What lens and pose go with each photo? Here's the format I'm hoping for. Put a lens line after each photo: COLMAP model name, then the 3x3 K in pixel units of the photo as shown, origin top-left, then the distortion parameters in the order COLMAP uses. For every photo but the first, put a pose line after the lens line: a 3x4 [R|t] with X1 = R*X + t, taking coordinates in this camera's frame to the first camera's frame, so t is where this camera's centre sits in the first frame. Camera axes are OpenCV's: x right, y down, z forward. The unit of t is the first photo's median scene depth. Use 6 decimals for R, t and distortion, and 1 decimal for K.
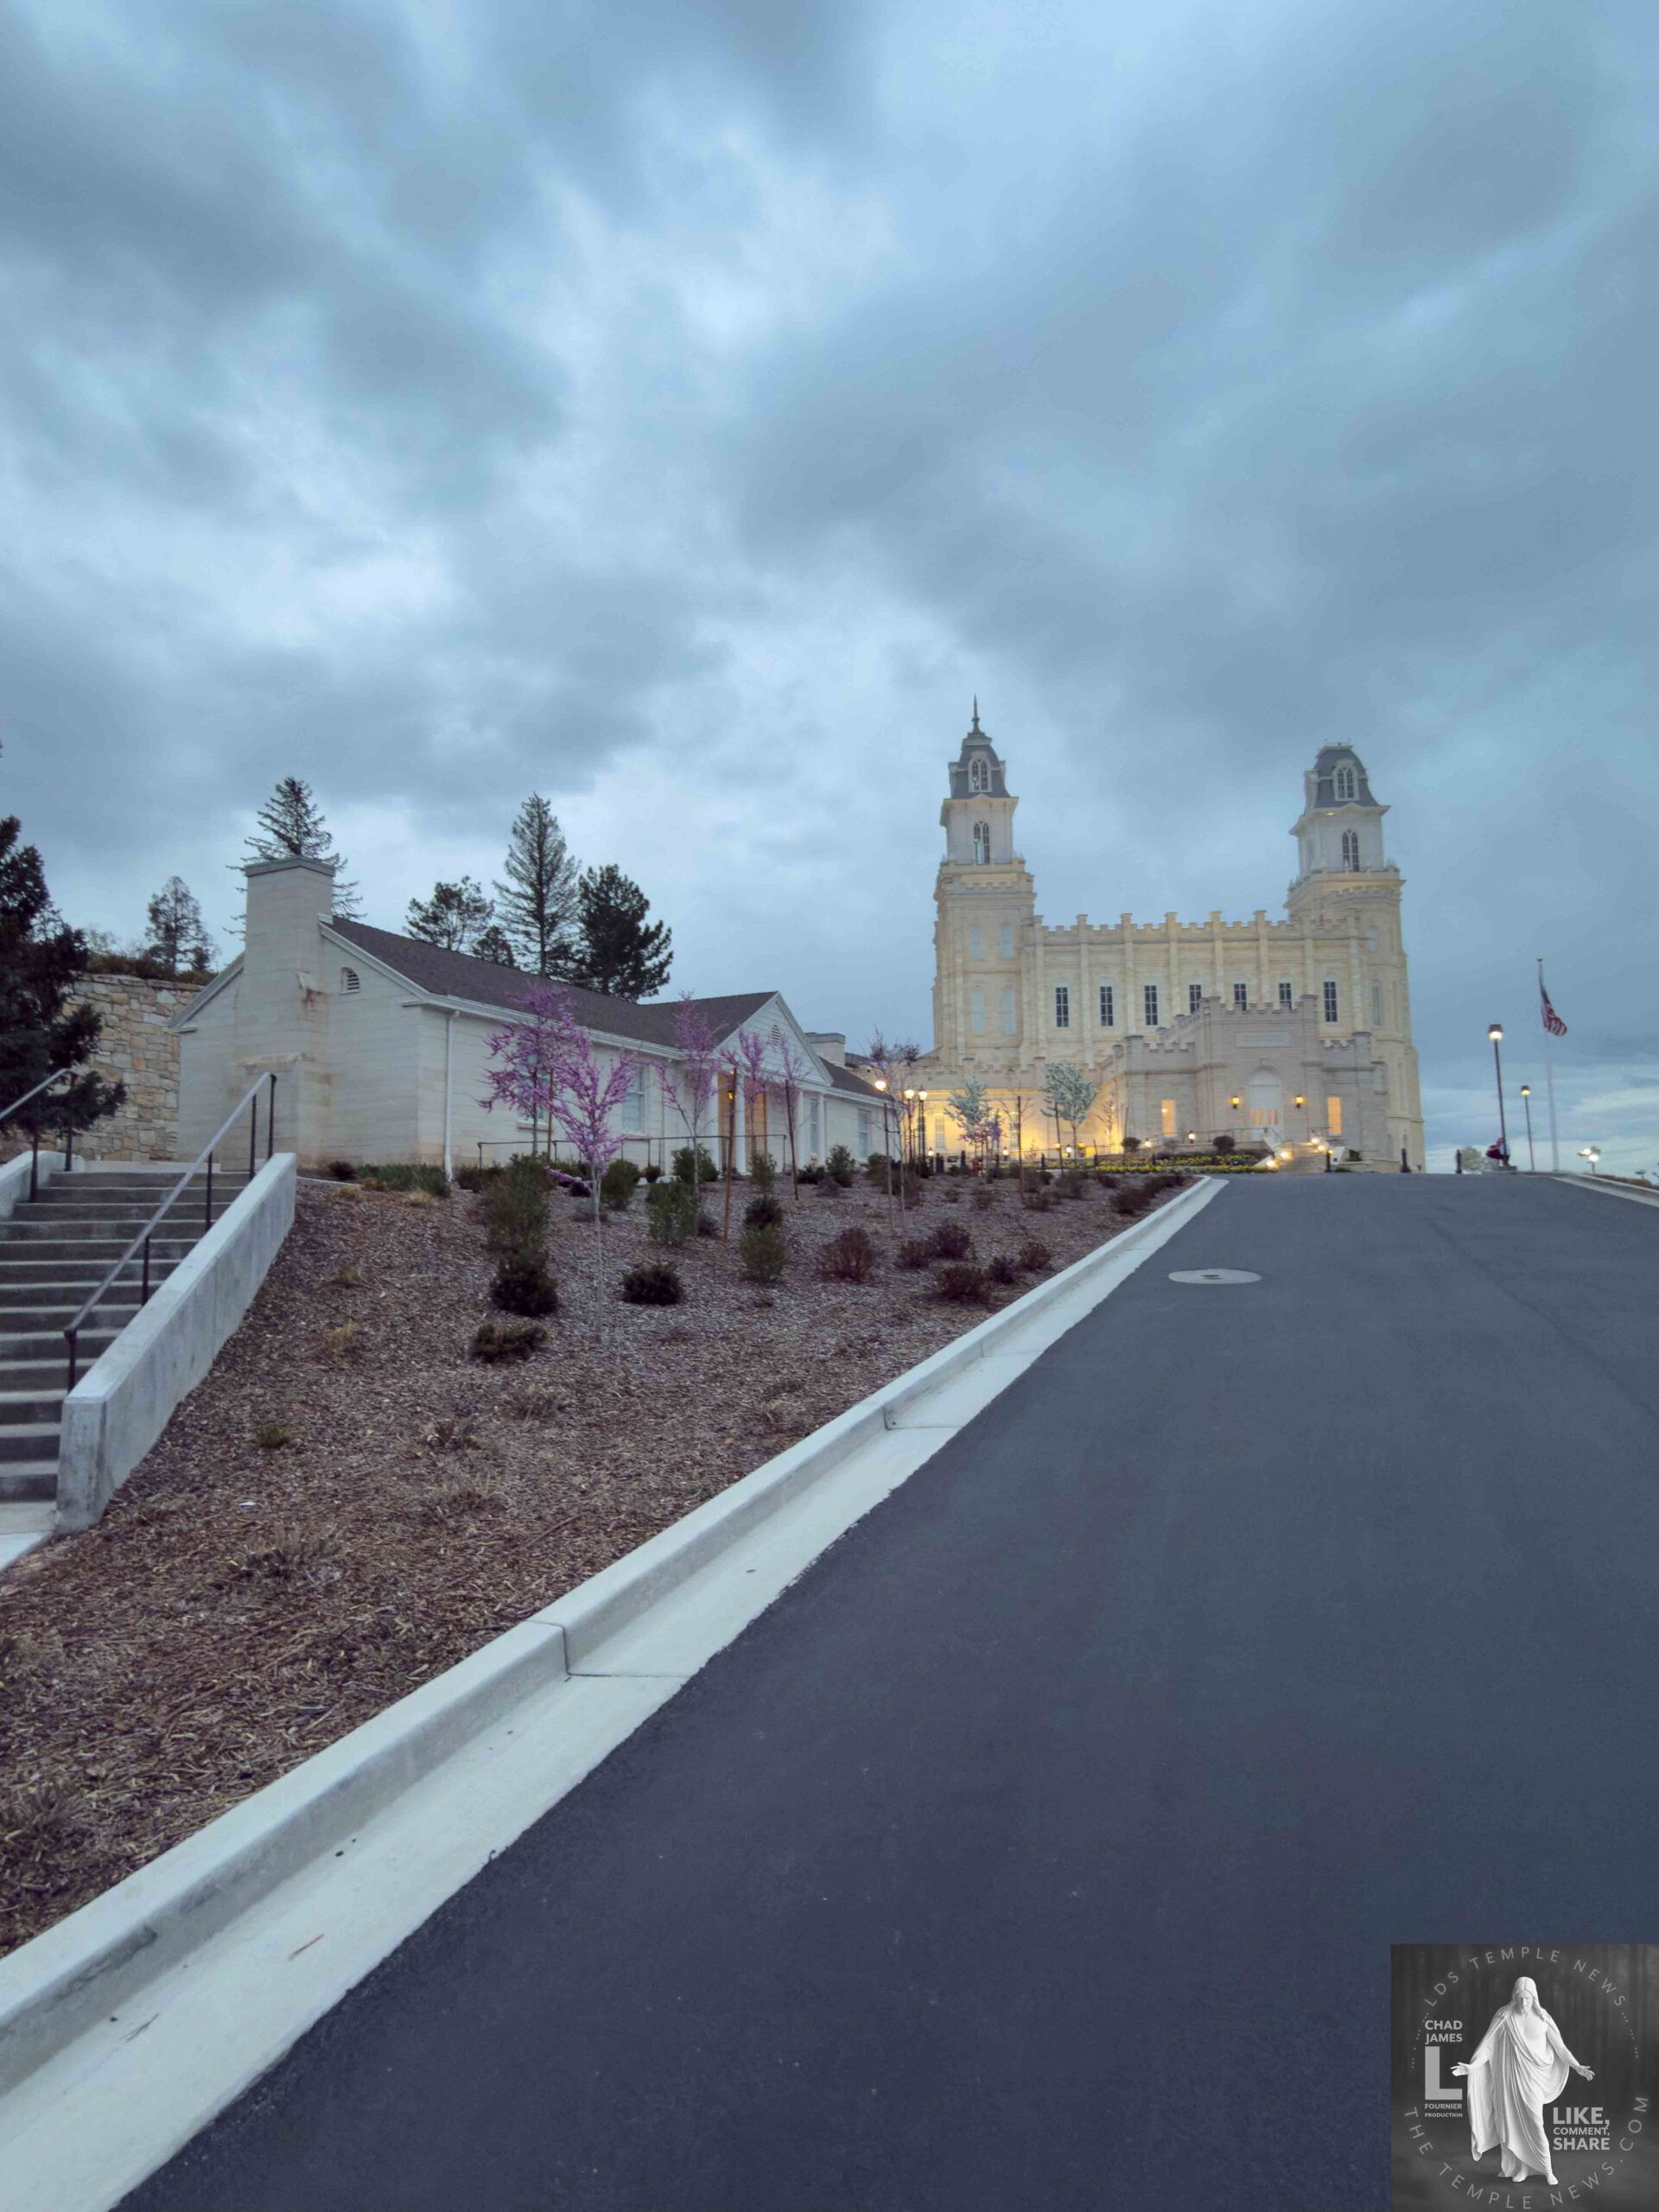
lens RADIAL K [[1224.2, 0, 825.1], [0, 1224.2, 1100.6], [0, 0, 1]] dist [0.000934, -0.000029]
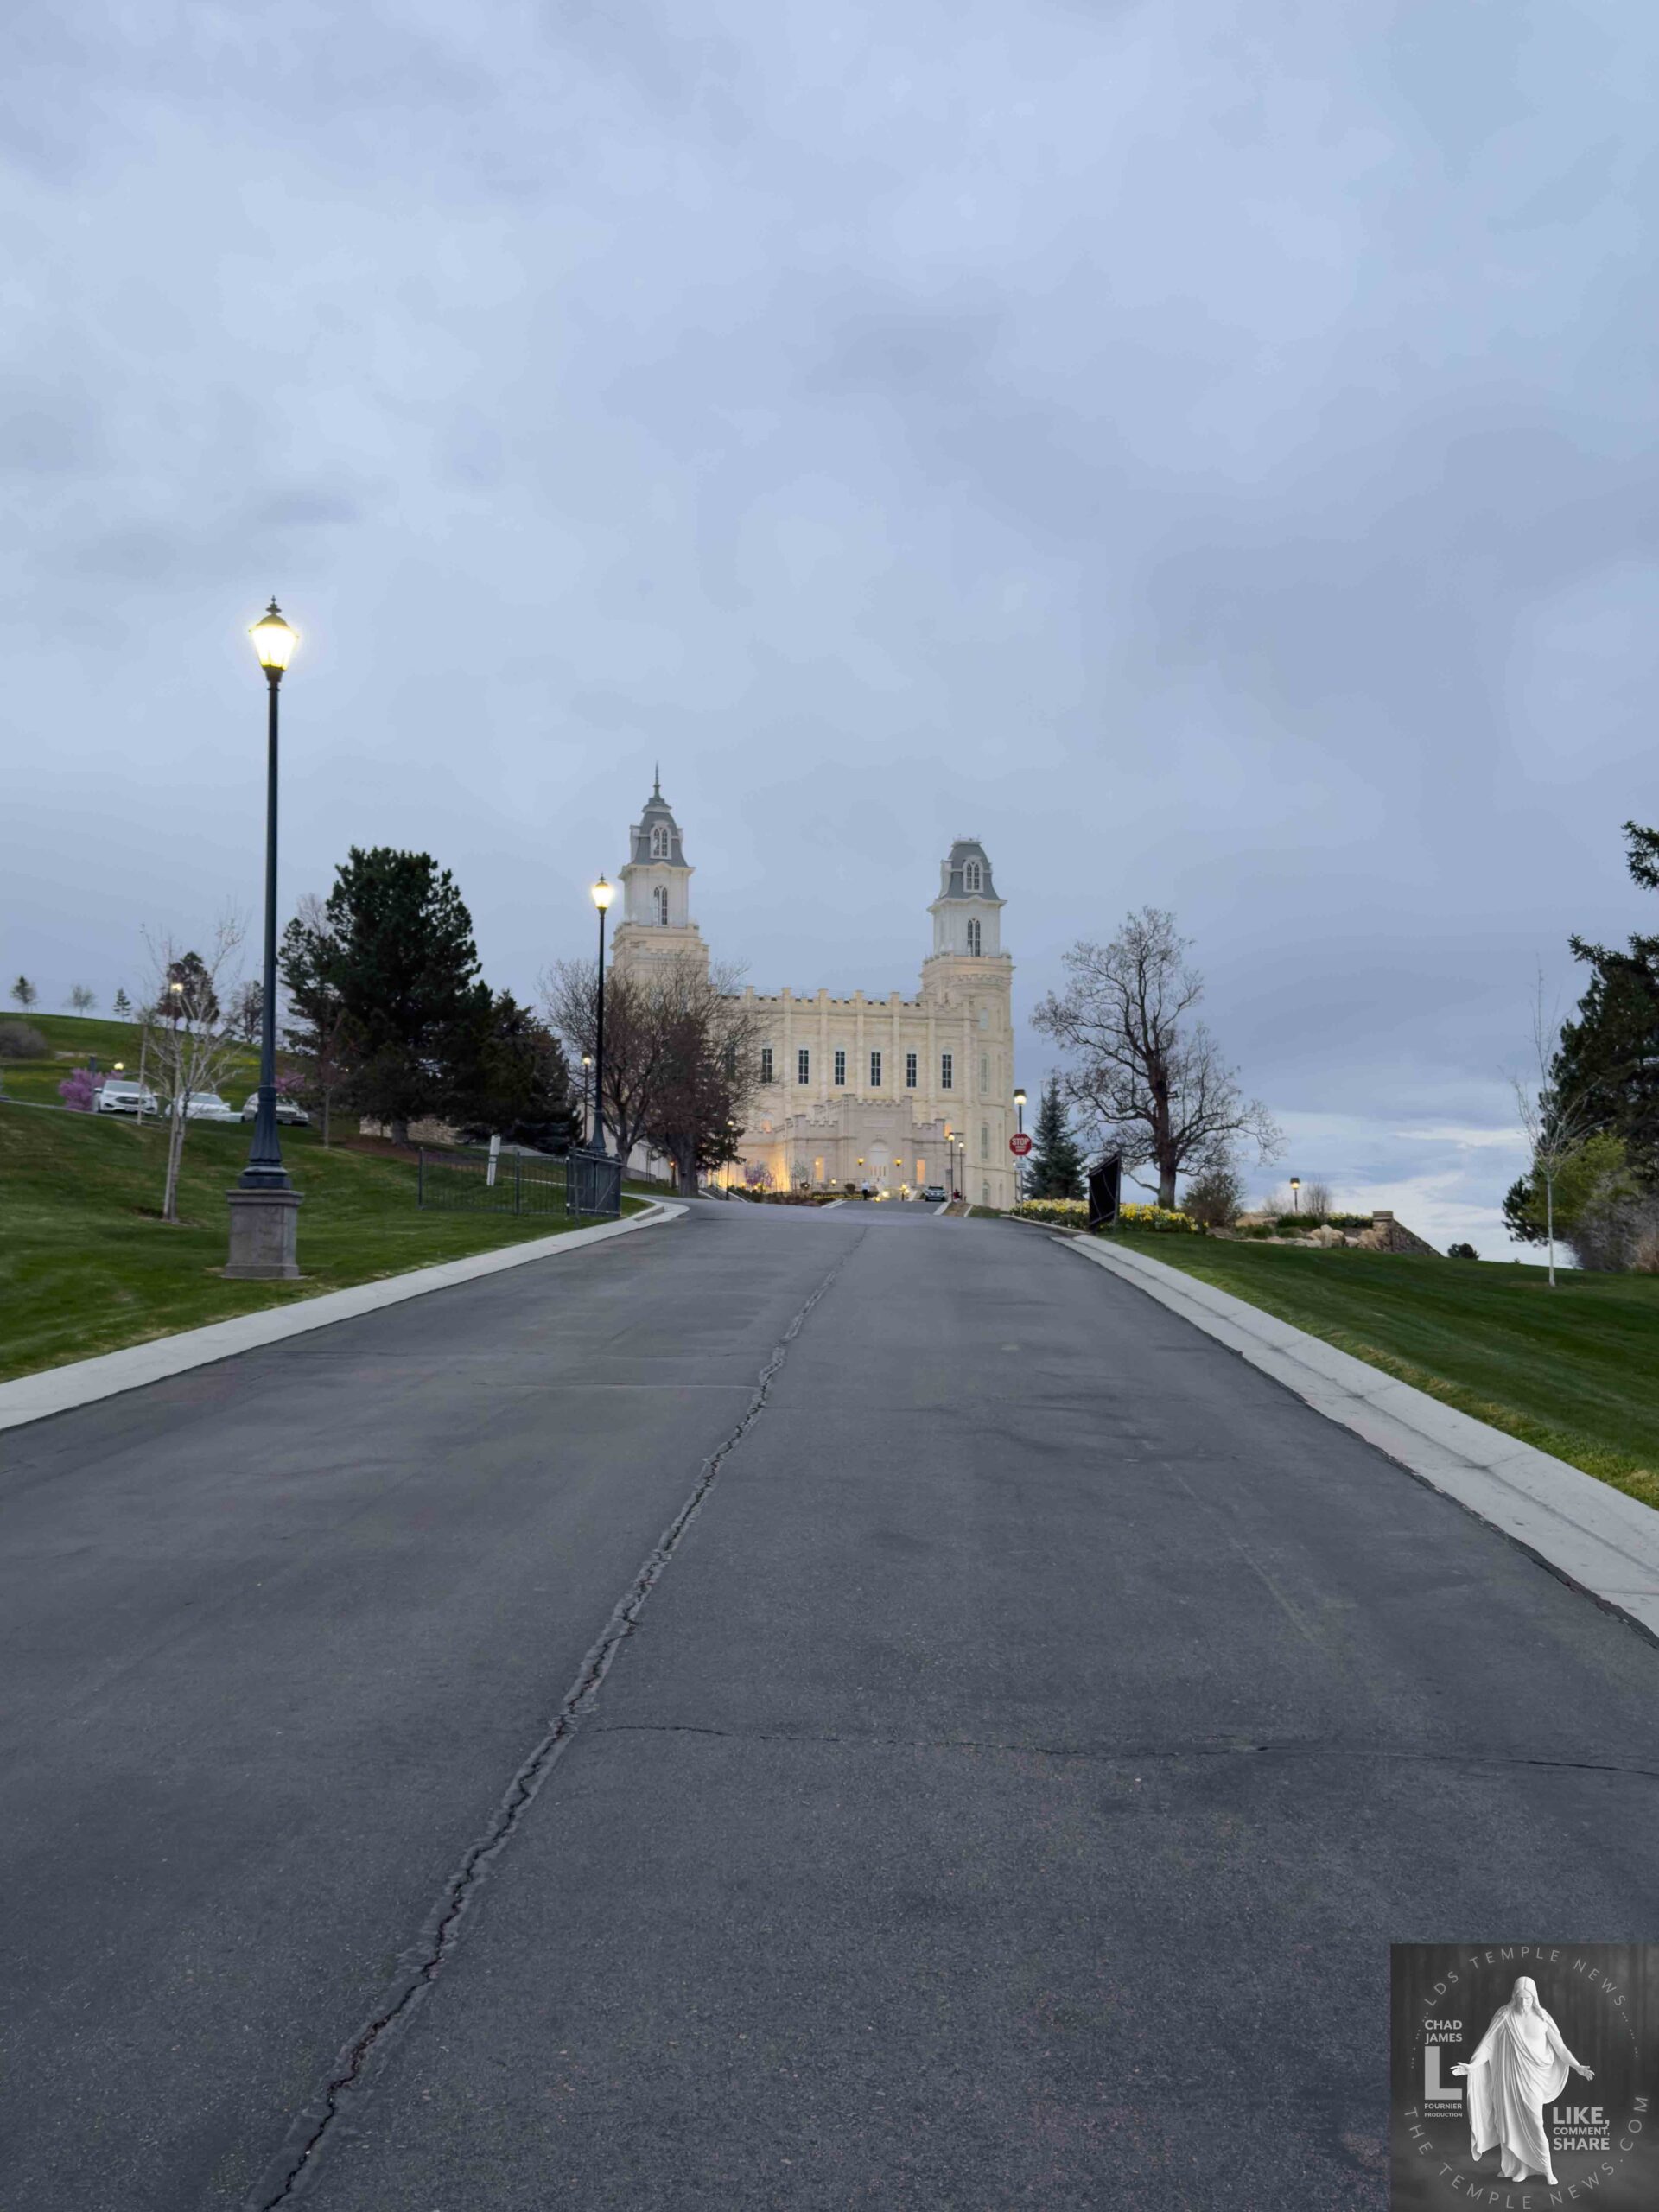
lens RADIAL K [[2175.3, 0, 829.5], [0, 2175.3, 1167.4], [0, 0, 1]] dist [0.004066, 0.000419]
pose [[0.956437, 0.035958, 0.289718, -0.309657], [-0.045470, 0.998623, 0.026166, -0.036978], [-0.288378, -0.038200, 0.956754, -1.003597]]
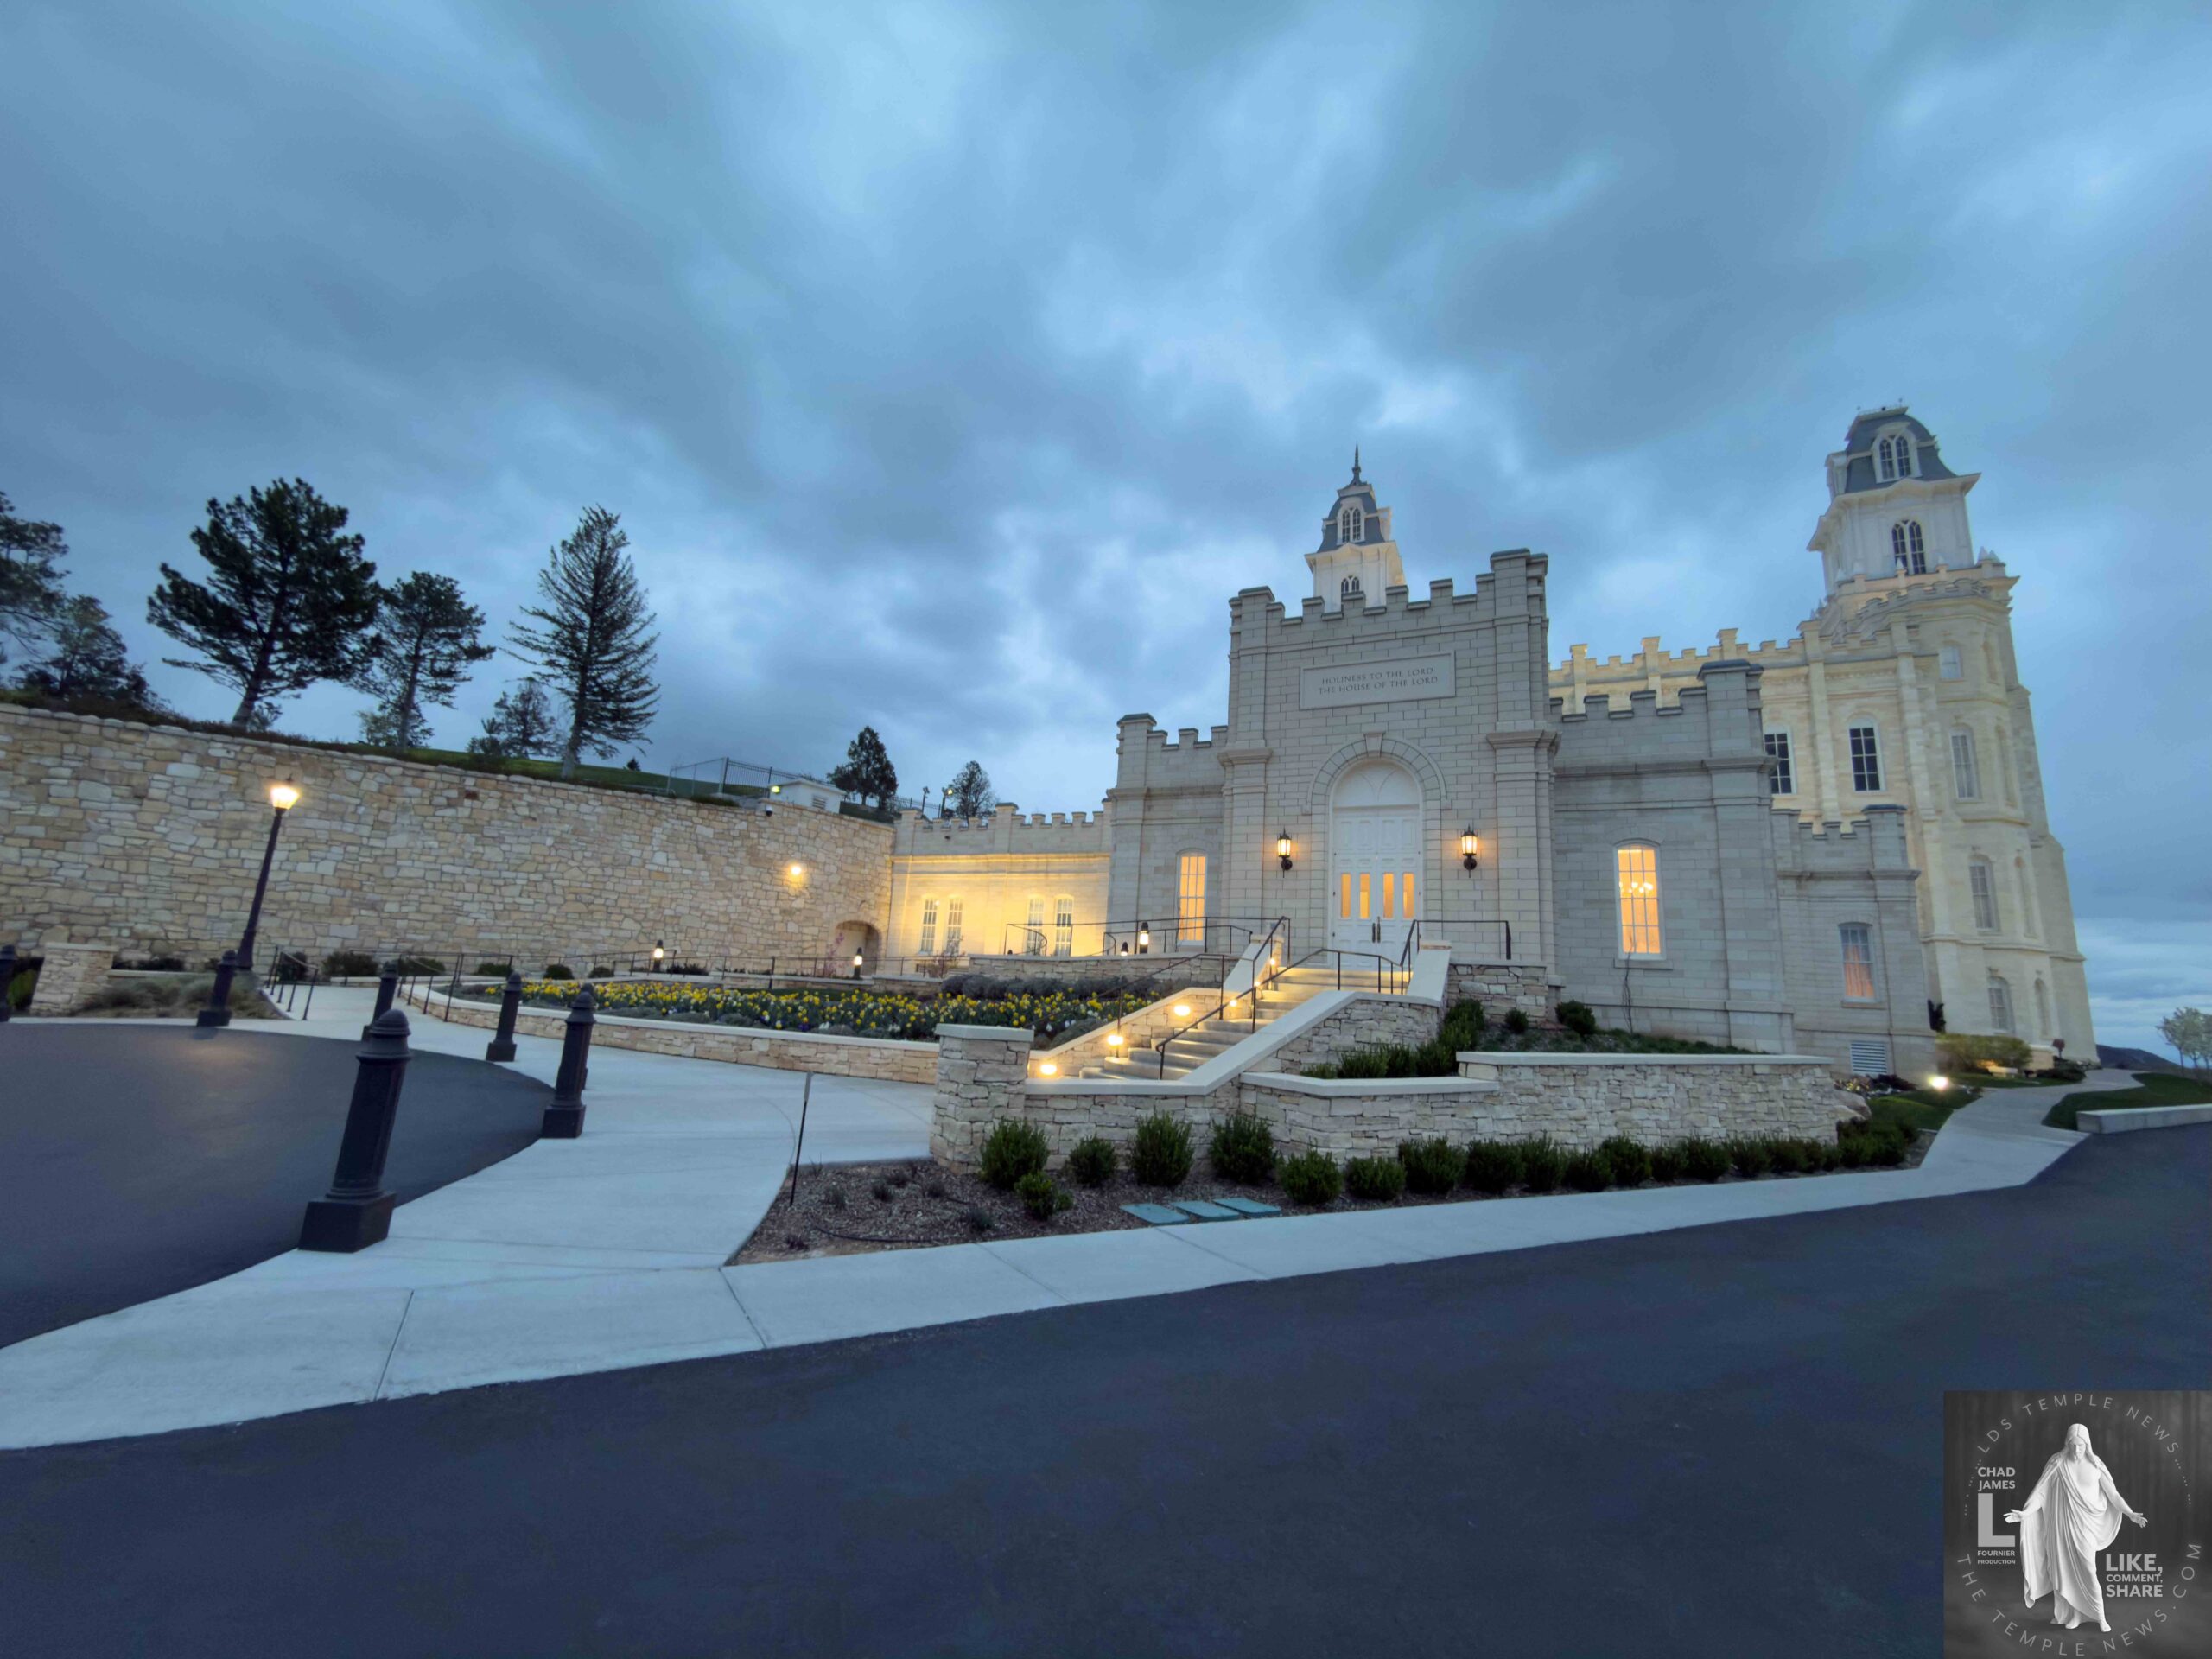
lens RADIAL K [[882.3, 0, 1105.4], [0, 882.3, 832.9], [0, 0, 1]] dist [-0.000336, -0.000420]
pose [[0.920190, -0.007749, -0.391396, 0.228240], [-0.032446, 0.994854, -0.095979, 0.013350], [0.390125, 0.101018, 0.915204, 0.431667]]
